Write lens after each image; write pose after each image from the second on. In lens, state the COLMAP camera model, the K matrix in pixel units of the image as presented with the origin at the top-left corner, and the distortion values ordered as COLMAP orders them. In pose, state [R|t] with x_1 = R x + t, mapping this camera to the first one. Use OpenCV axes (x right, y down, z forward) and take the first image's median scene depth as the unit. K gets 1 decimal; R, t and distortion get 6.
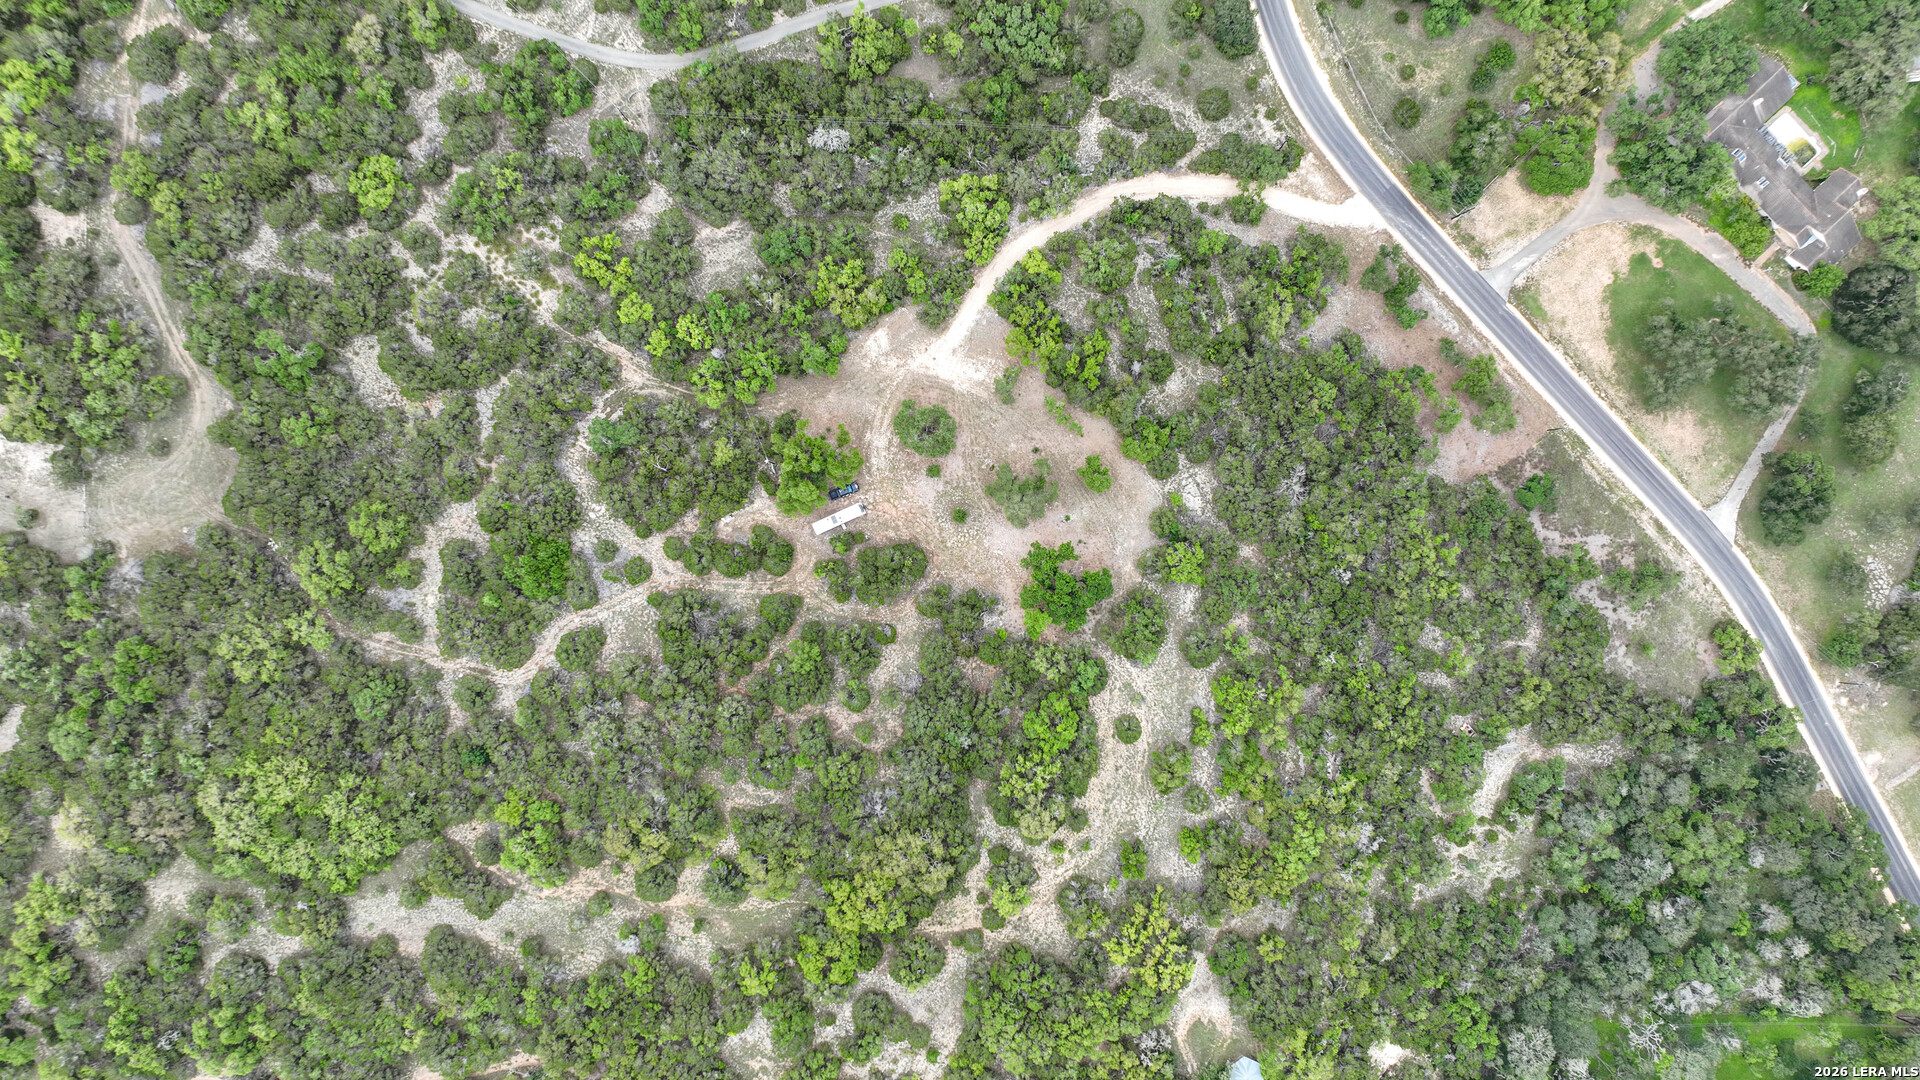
lens RADIAL K [[1388.2, 0, 964.9], [0, 1388.2, 531.9], [0, 0, 1]] dist [0.004311, 0.012762]
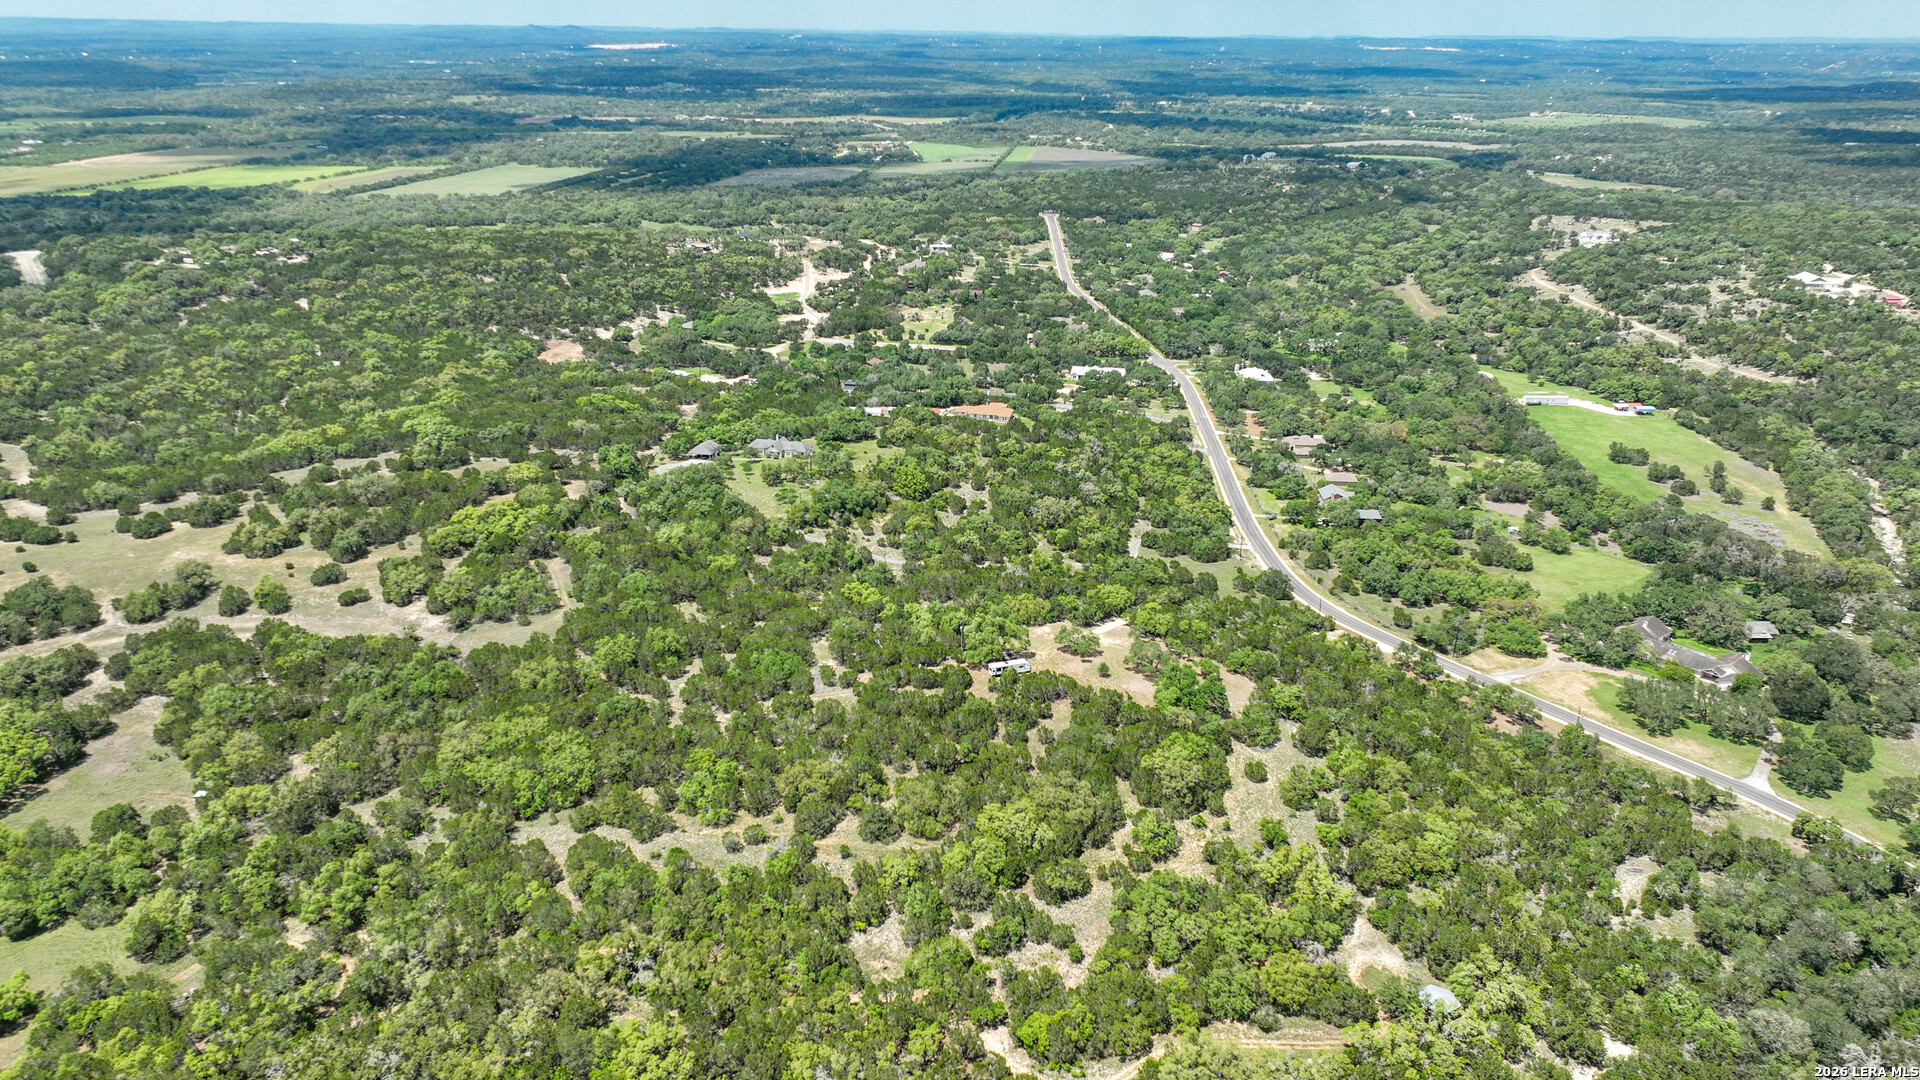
lens RADIAL K [[1388.2, 0, 964.9], [0, 1388.2, 531.9], [0, 0, 1]] dist [0.004311, 0.012762]
pose [[0.996664, 0.022402, -0.078474, -0.031888], [-0.081462, 0.330759, -0.940193, 1.148971], [0.004894, 0.943449, 0.331481, 0.442958]]
